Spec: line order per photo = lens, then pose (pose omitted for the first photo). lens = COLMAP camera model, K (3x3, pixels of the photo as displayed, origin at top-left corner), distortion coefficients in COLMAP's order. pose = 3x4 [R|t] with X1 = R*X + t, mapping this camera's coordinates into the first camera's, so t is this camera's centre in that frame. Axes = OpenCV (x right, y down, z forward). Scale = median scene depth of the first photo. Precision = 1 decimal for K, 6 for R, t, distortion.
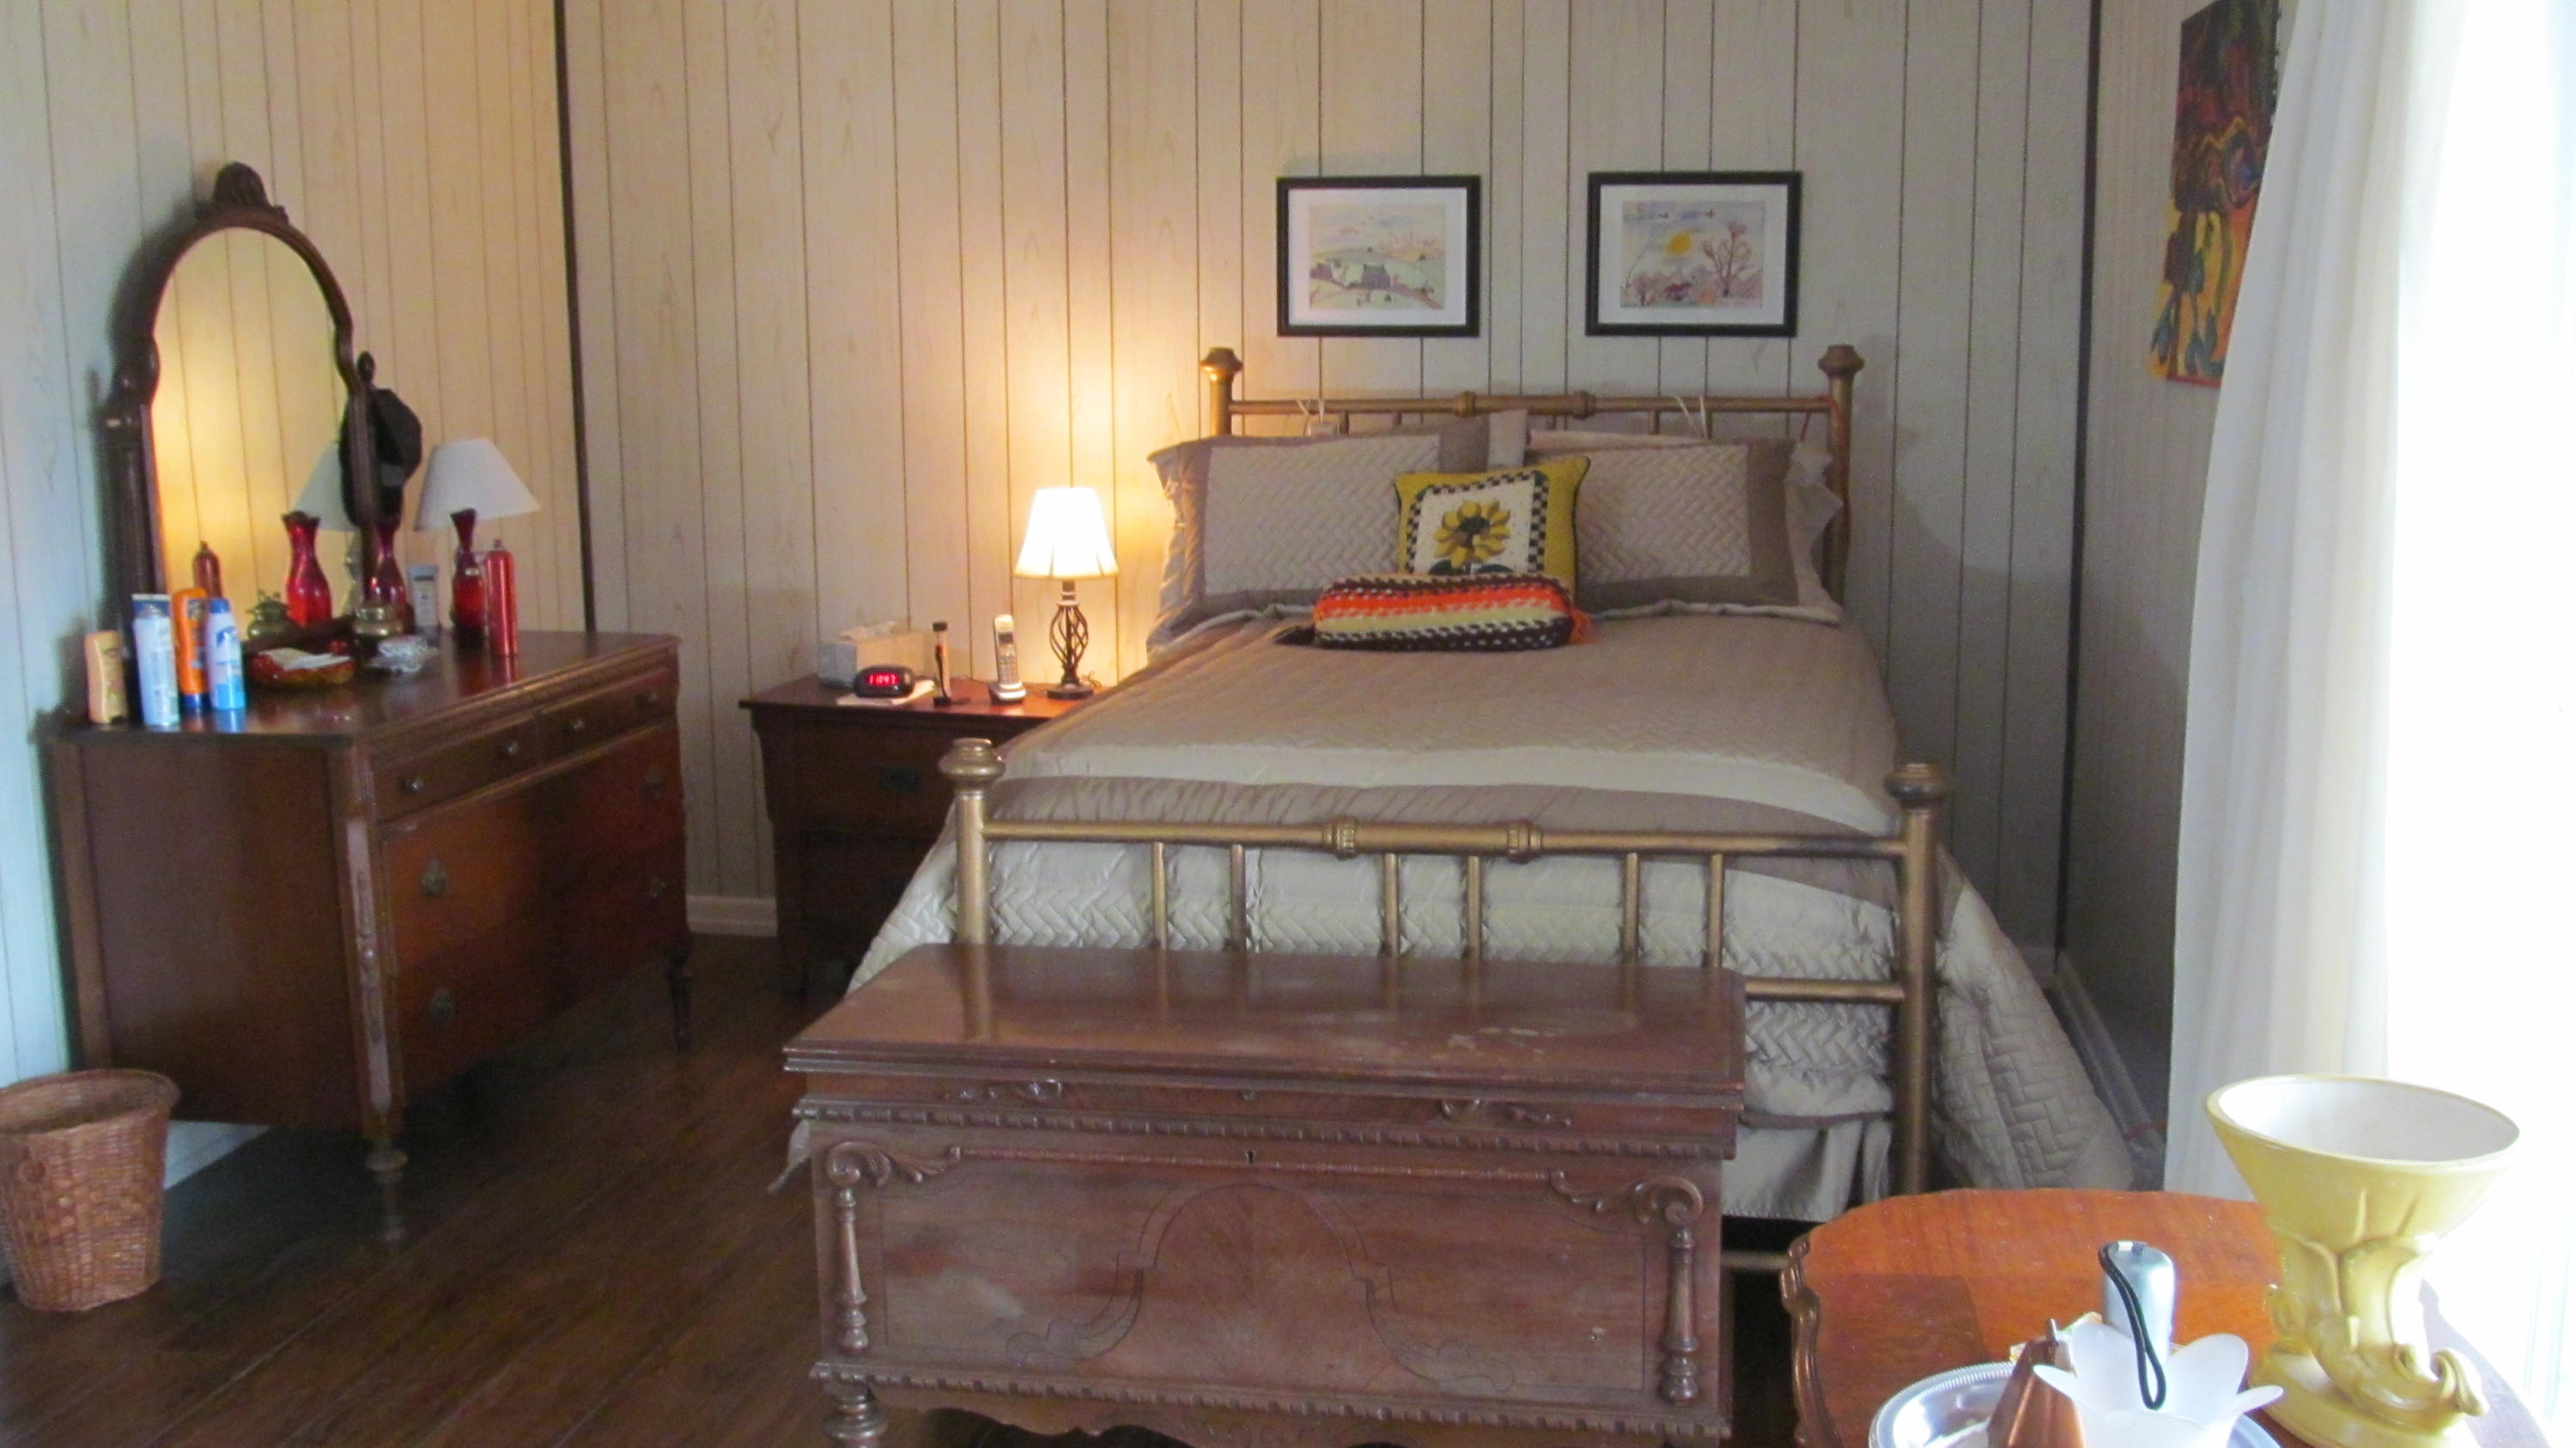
lens RADIAL K [[2474.0, 0, 1298.1], [0, 2474.0, 722.1], [0, 0, 1]] dist [-0.046435, 0.000000]
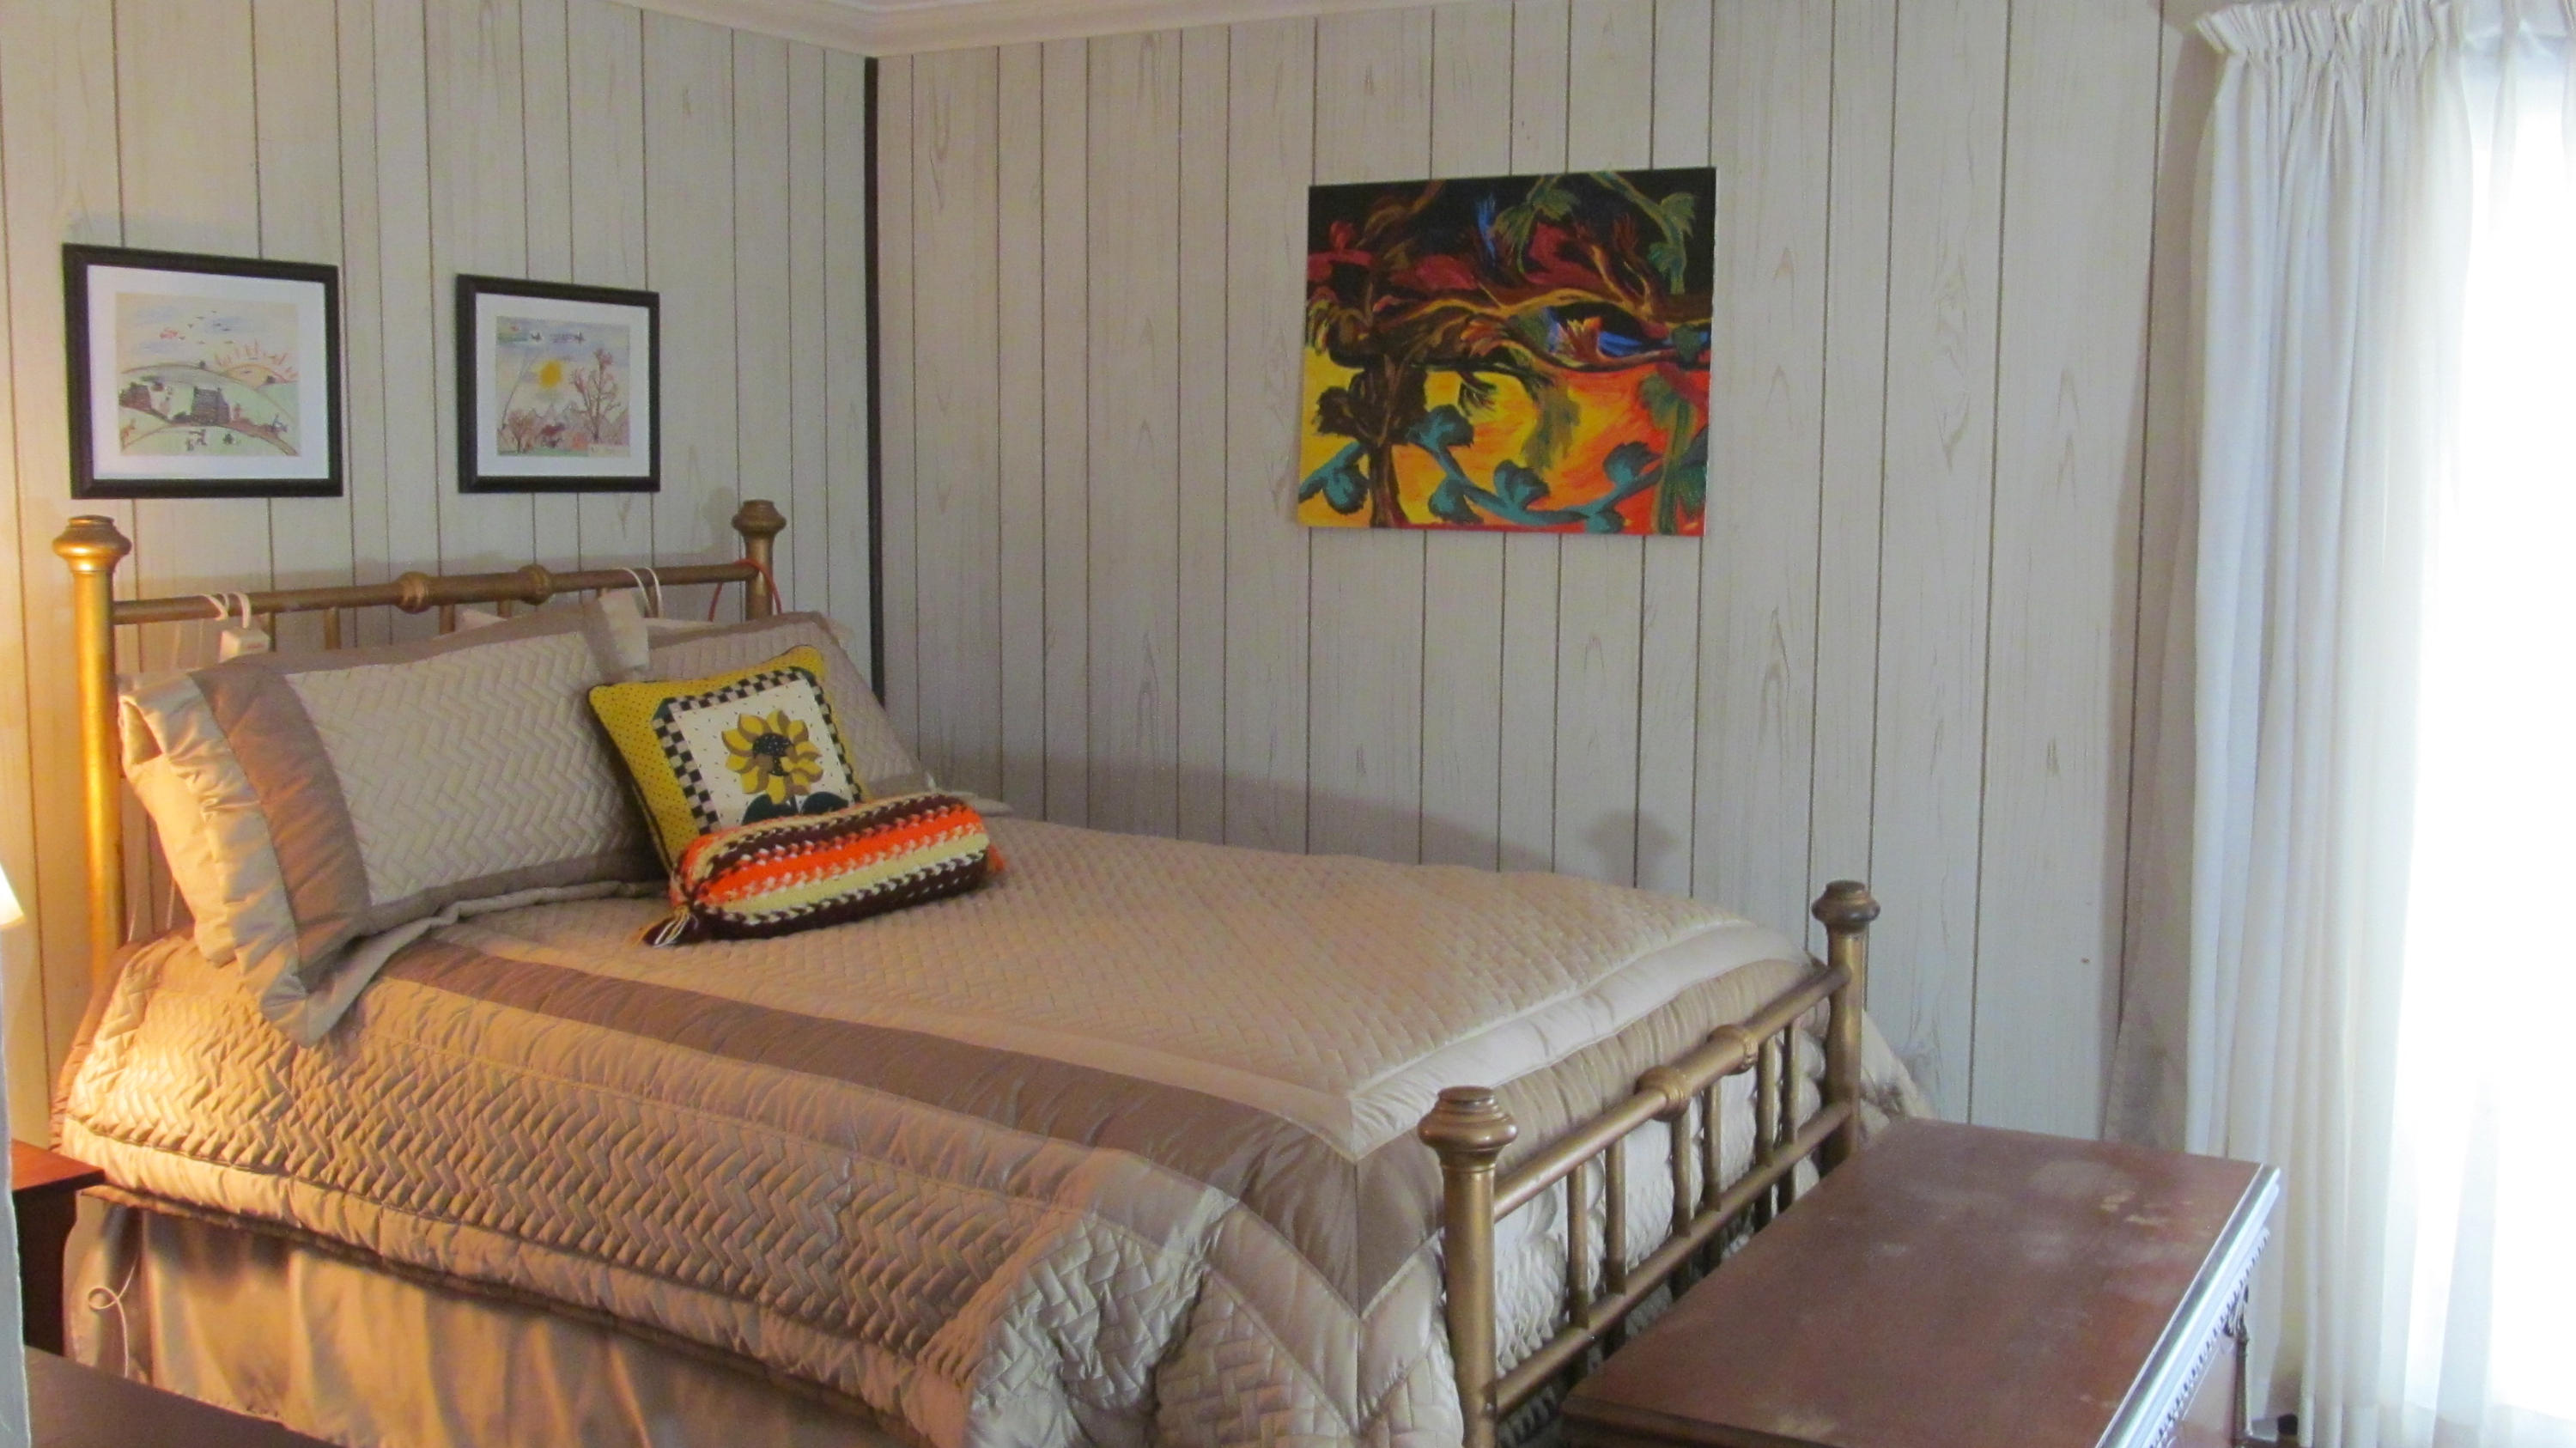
lens RADIAL K [[2474.0, 0, 1293.6], [0, 2474.0, 721.3], [0, 0, 1]] dist [-0.046435, 0.000000]
pose [[0.331471, -0.091329, 0.939035, -0.505514], [0.150141, 0.987726, 0.043066, -0.083968], [-0.931442, 0.126712, 0.341115, 0.530465]]
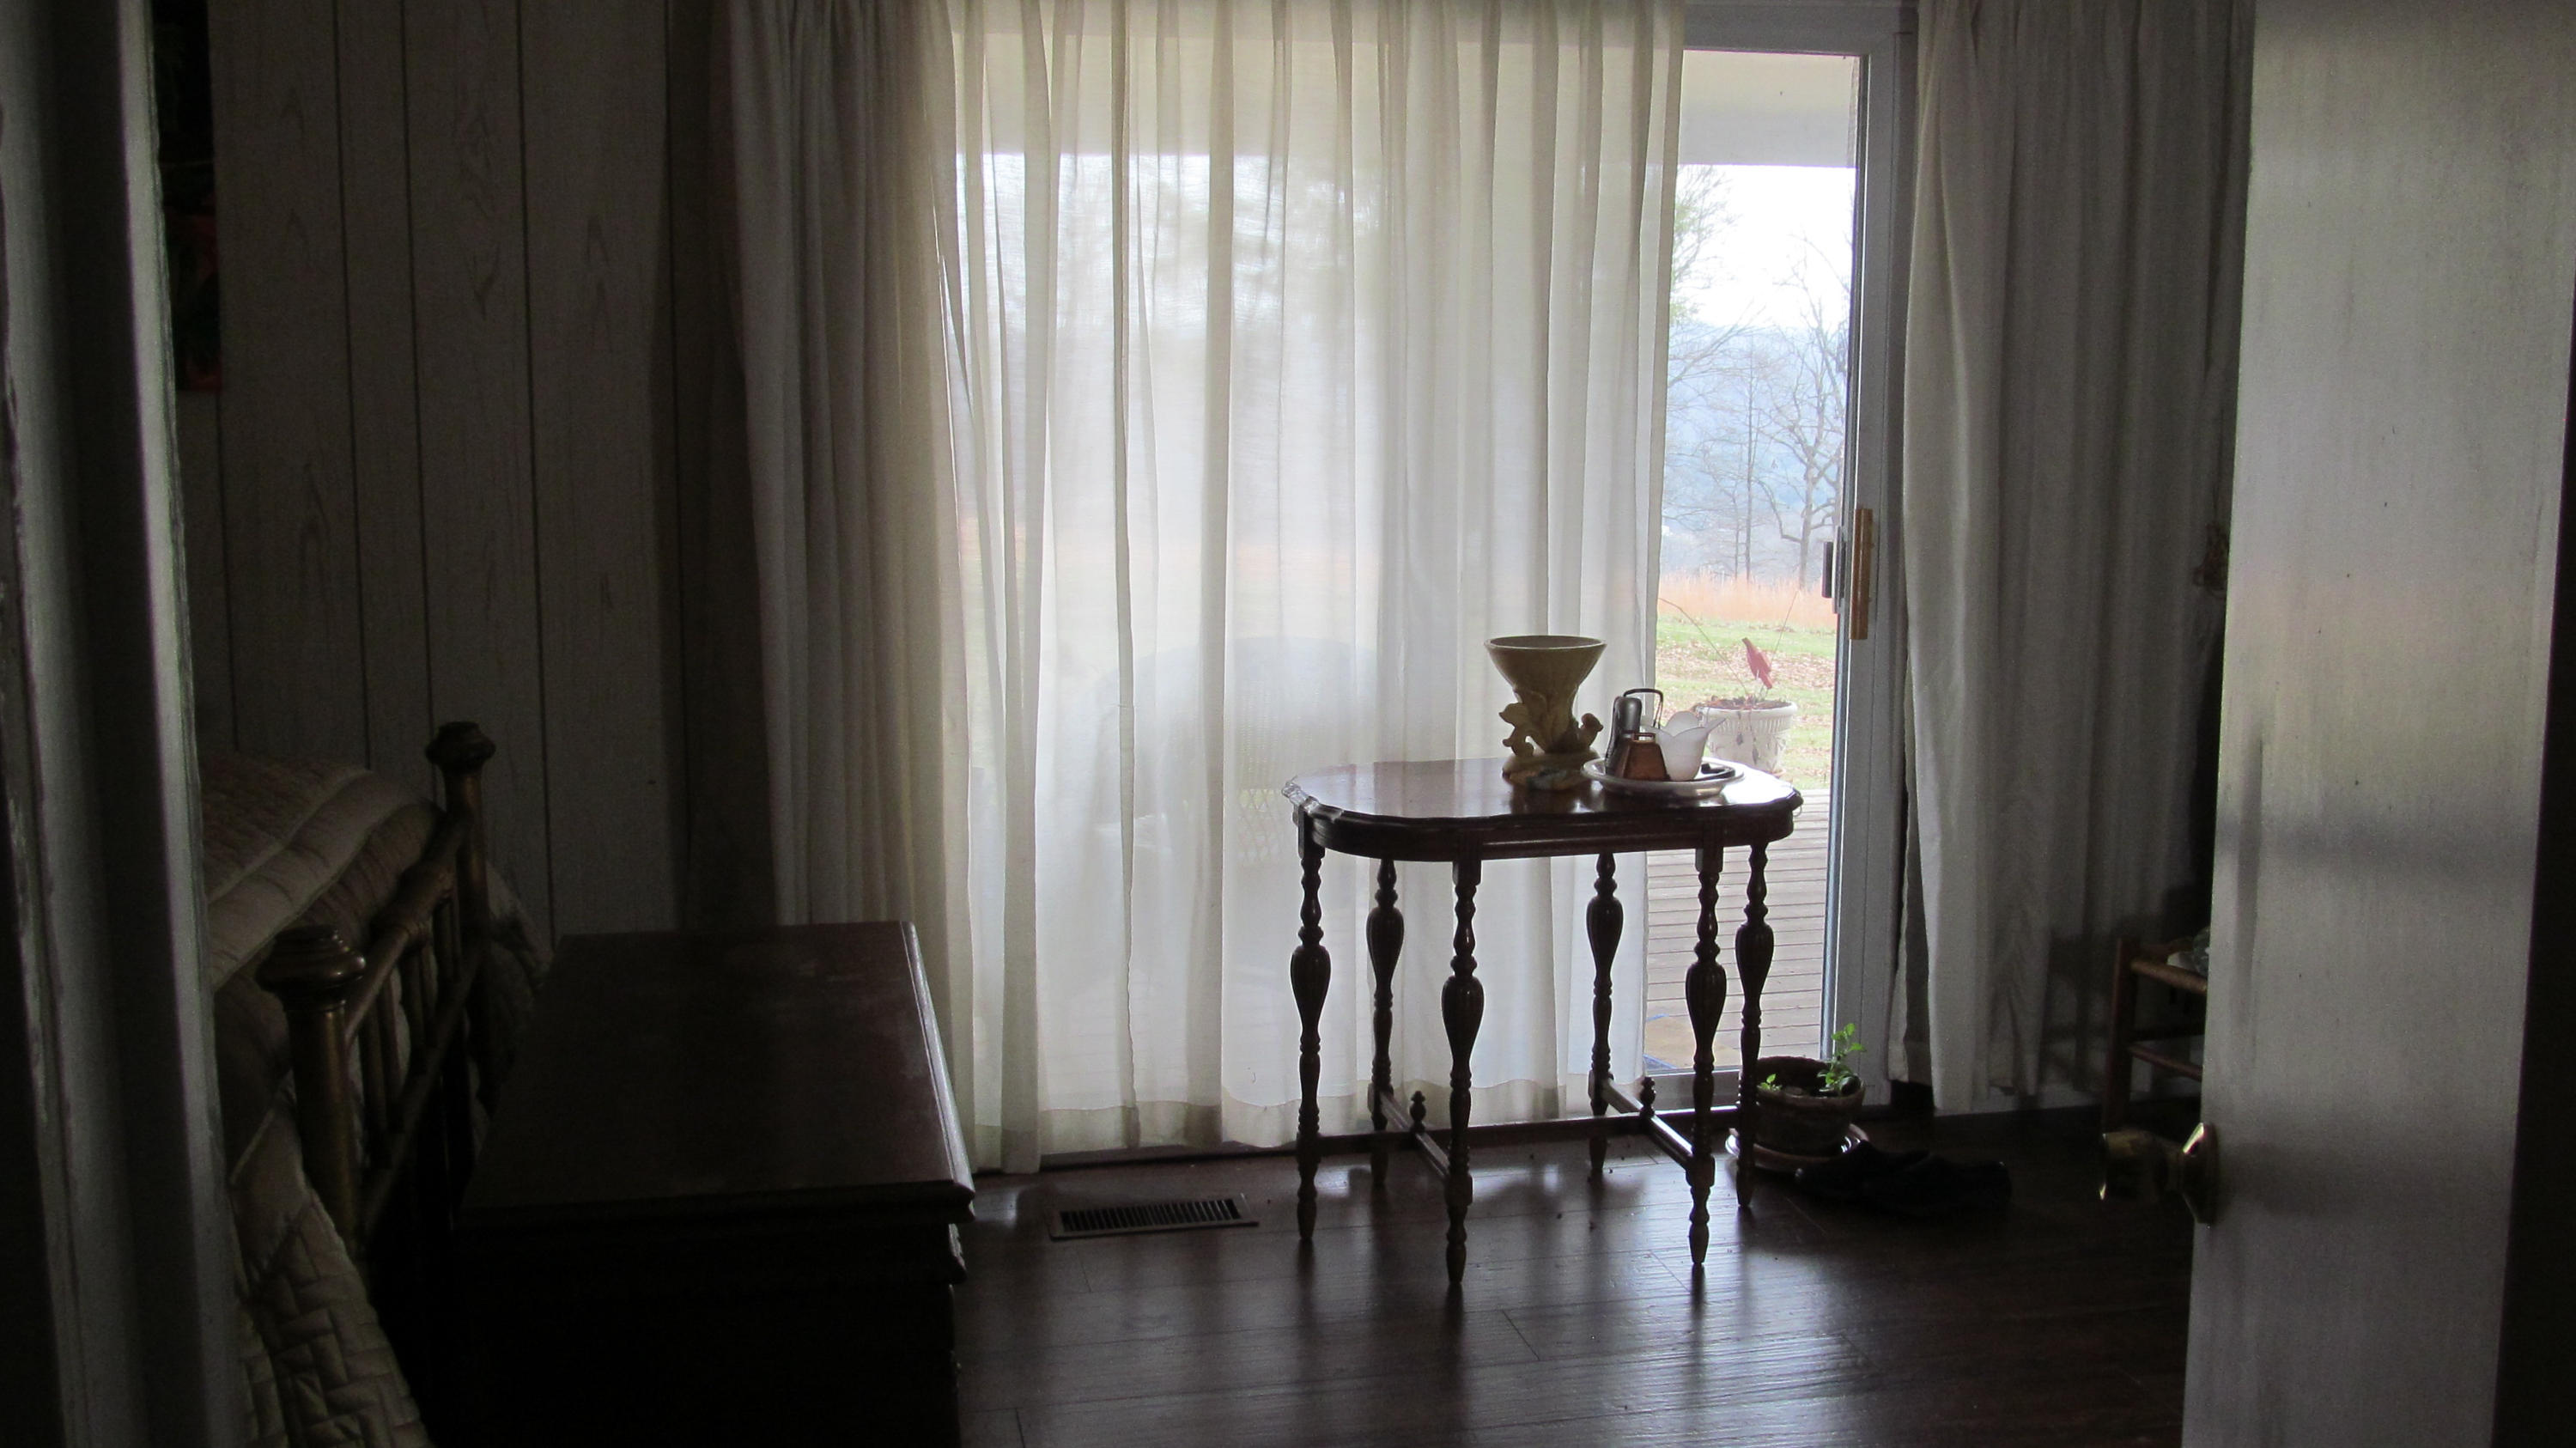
lens RADIAL K [[2474.0, 0, 1294.5], [0, 2474.0, 728.2], [0, 0, 1]] dist [-0.046435, 0.000000]
pose [[-0.366927, -0.128567, 0.921322, -0.531009], [0.161596, 0.966536, 0.199234, -0.085083], [-0.916106, 0.221987, -0.333873, 0.630142]]
